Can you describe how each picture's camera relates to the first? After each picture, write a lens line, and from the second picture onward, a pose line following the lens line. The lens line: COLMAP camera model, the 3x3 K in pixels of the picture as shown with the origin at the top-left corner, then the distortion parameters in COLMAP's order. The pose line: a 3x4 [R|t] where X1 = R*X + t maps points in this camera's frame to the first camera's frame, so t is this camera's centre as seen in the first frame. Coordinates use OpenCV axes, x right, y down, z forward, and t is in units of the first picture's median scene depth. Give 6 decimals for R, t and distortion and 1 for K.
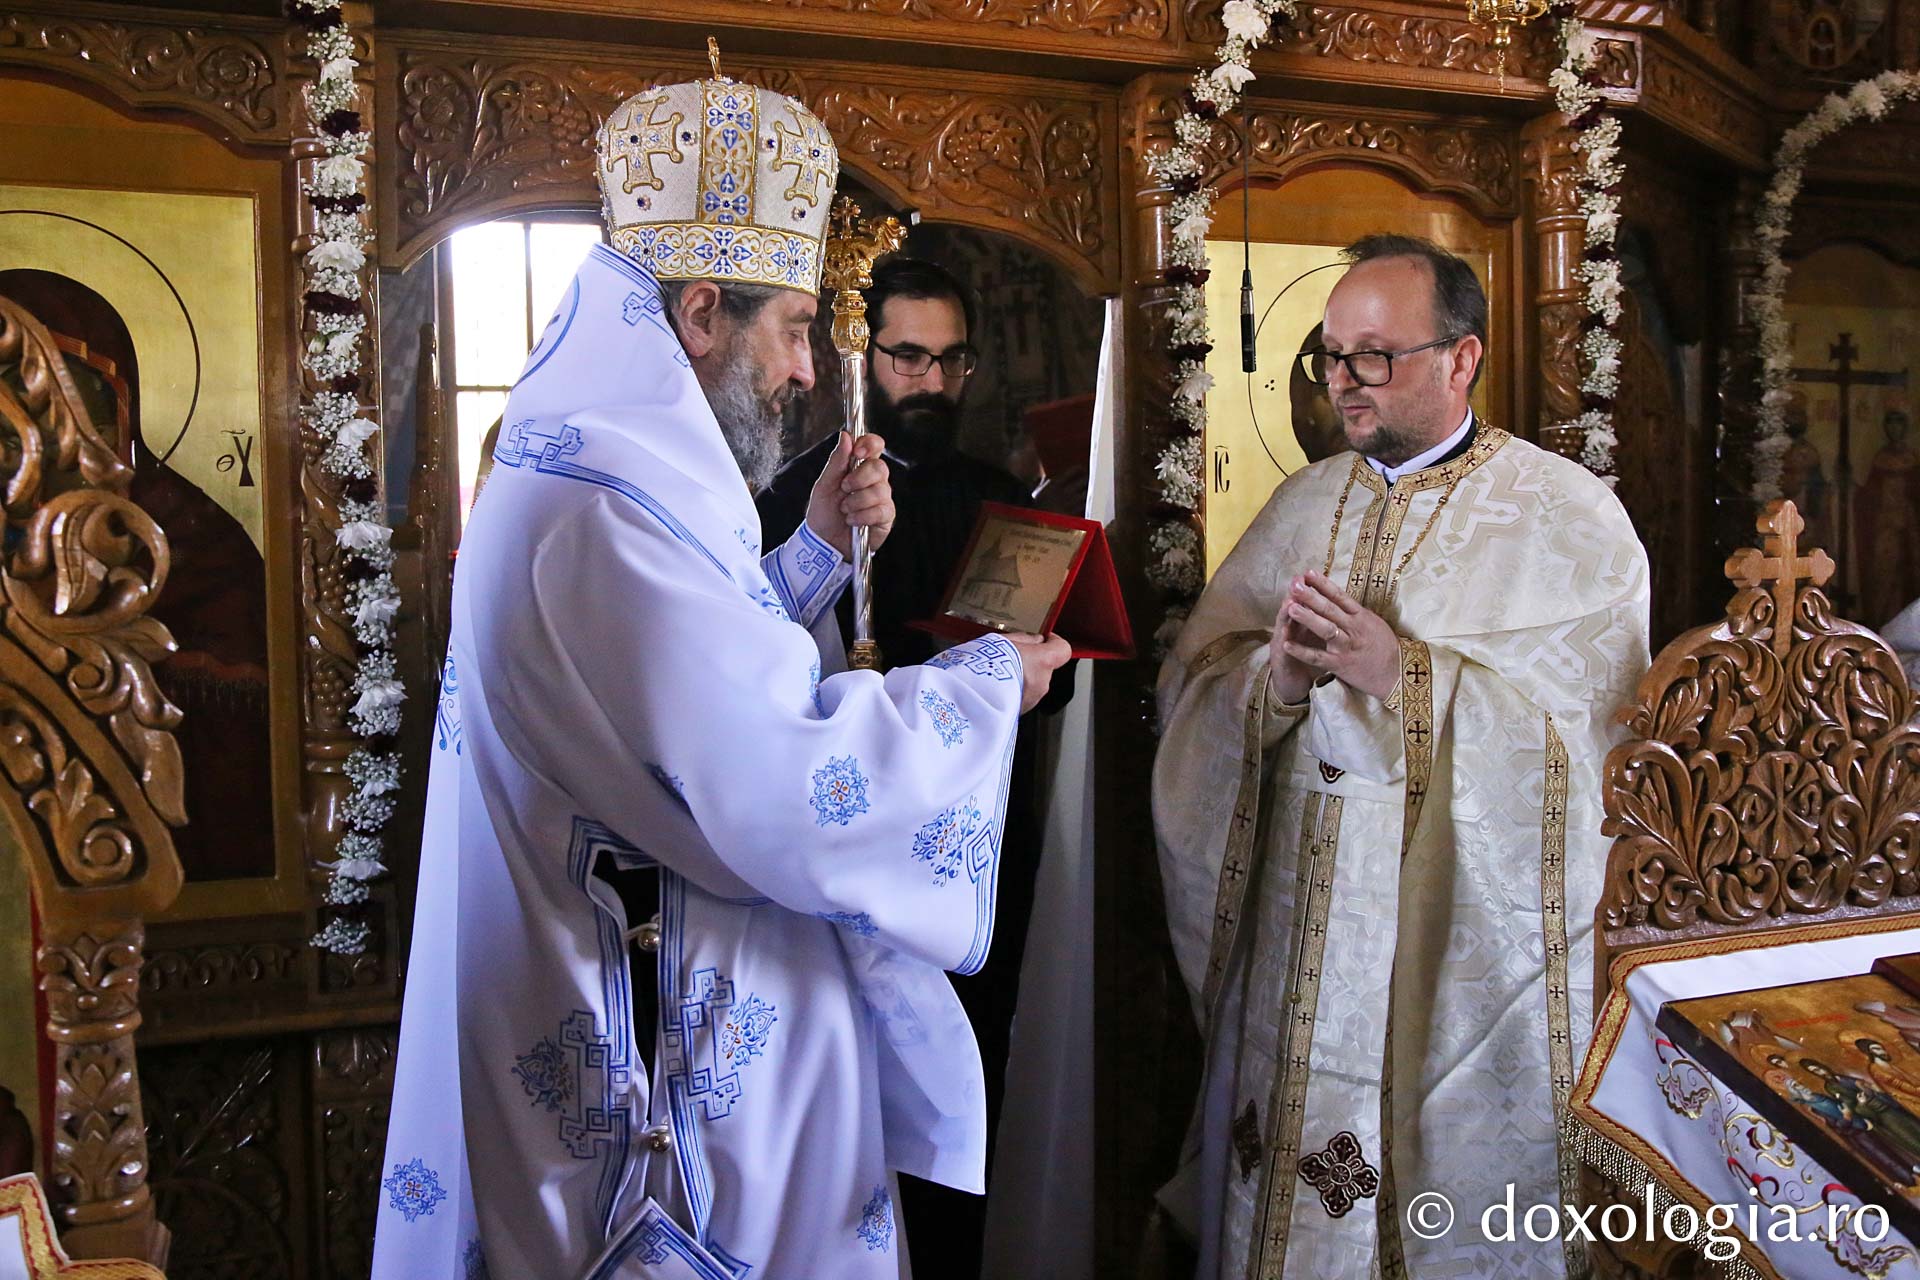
lens RADIAL K [[1592.1, 0, 964.2], [0, 1592.1, 599.9], [0, 0, 1]] dist [-0.083745, 0.090760]
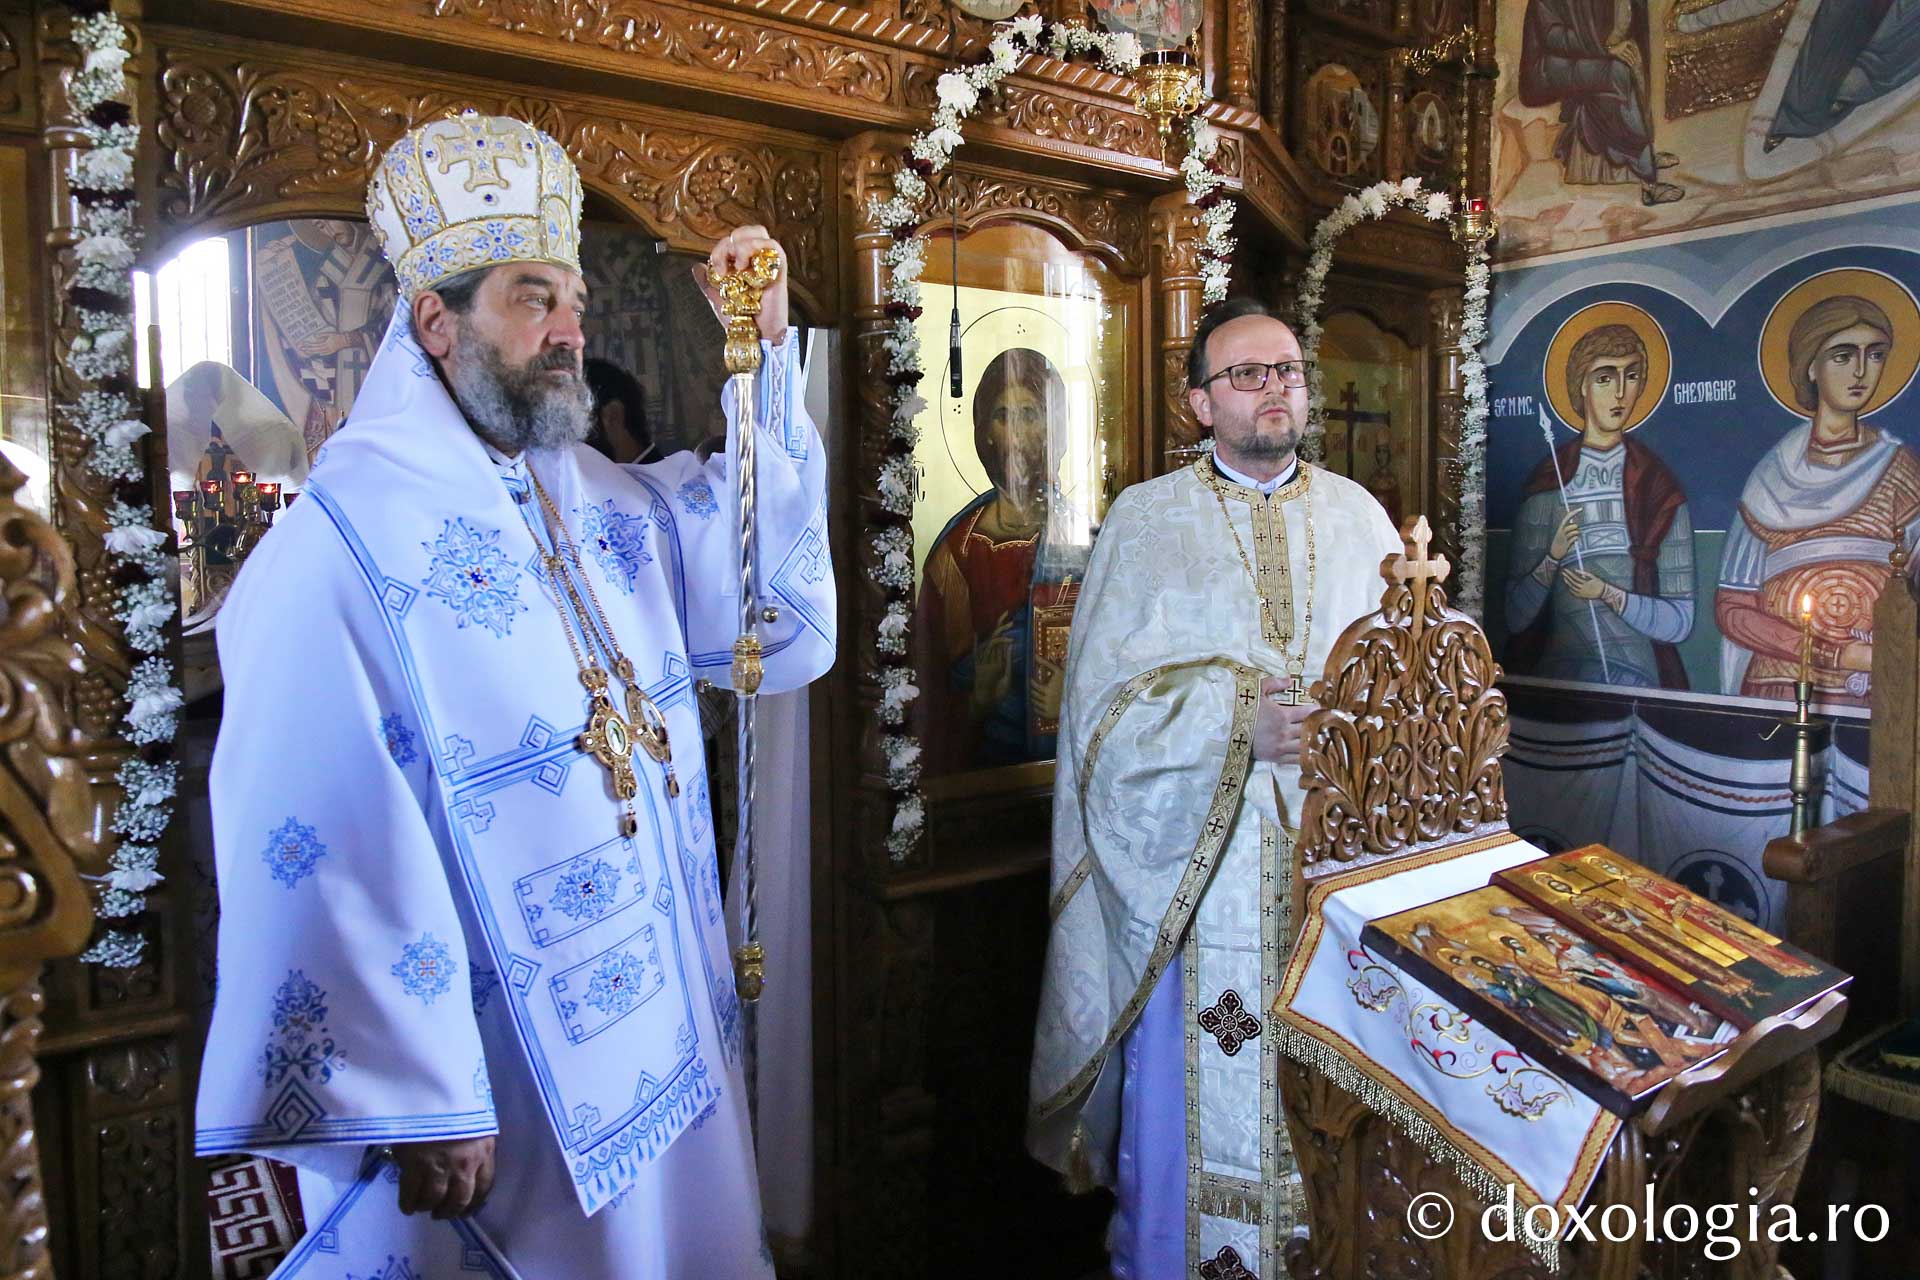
lens RADIAL K [[1372.1, 0, 949.1], [0, 1372.1, 608.4], [0, 0, 1]] dist [-0.110990, 0.071979]
pose [[0.955611, -0.011295, 0.294416, -0.140084], [0.007411, 0.999870, 0.014304, -0.006314], [-0.294539, -0.011487, 0.955570, 0.062332]]
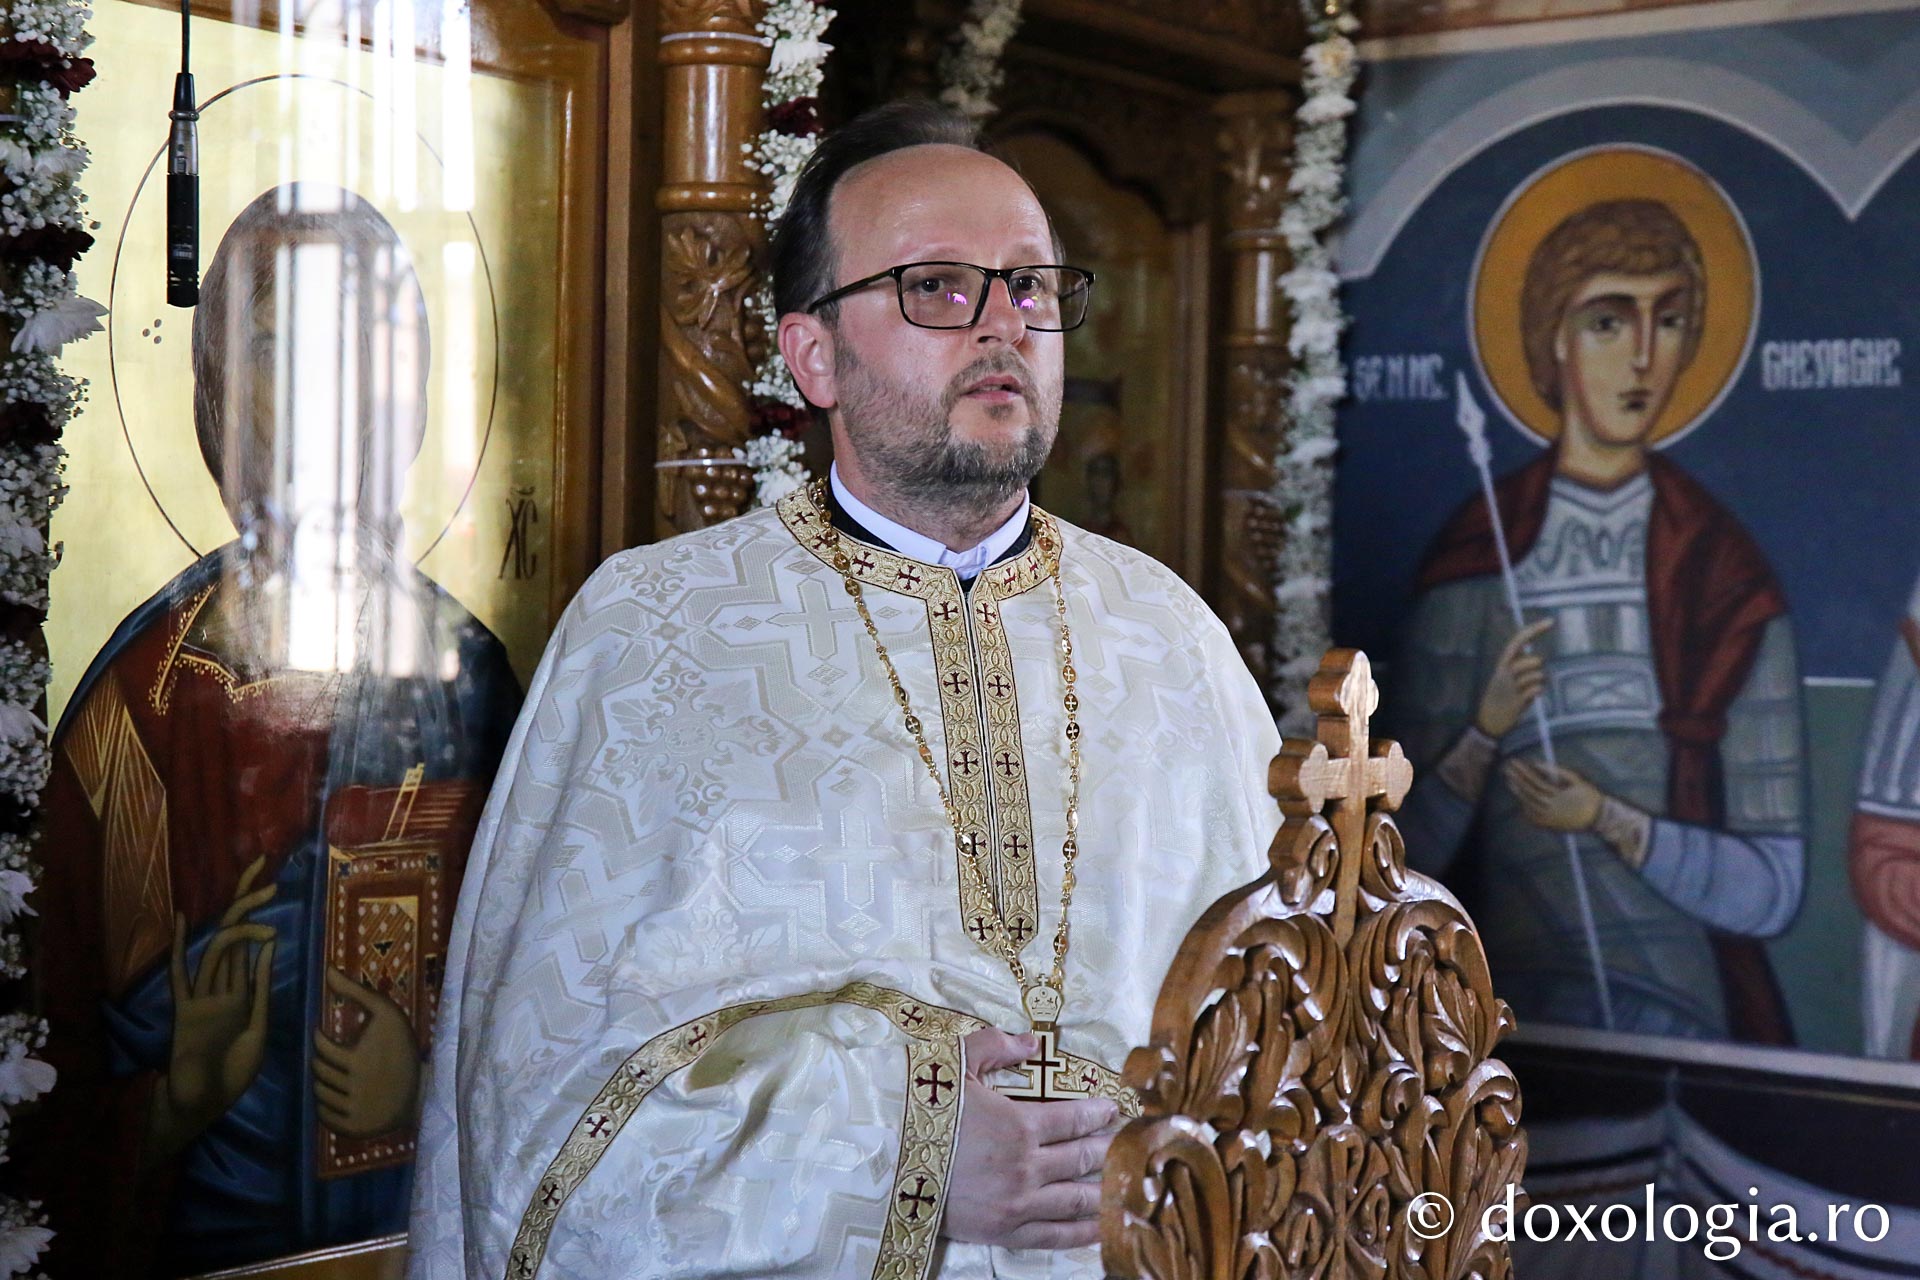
lens RADIAL K [[3428.9, 0, 960.0], [0, 3428.9, 640.0], [0, 0, 1]] dist [0.149100, 0.069372]
pose [[0.817824, 0.029646, 0.574705, -0.228947], [-0.009542, 0.999233, -0.037967, -0.019031], [-0.575390, 0.025566, 0.817480, 0.105679]]
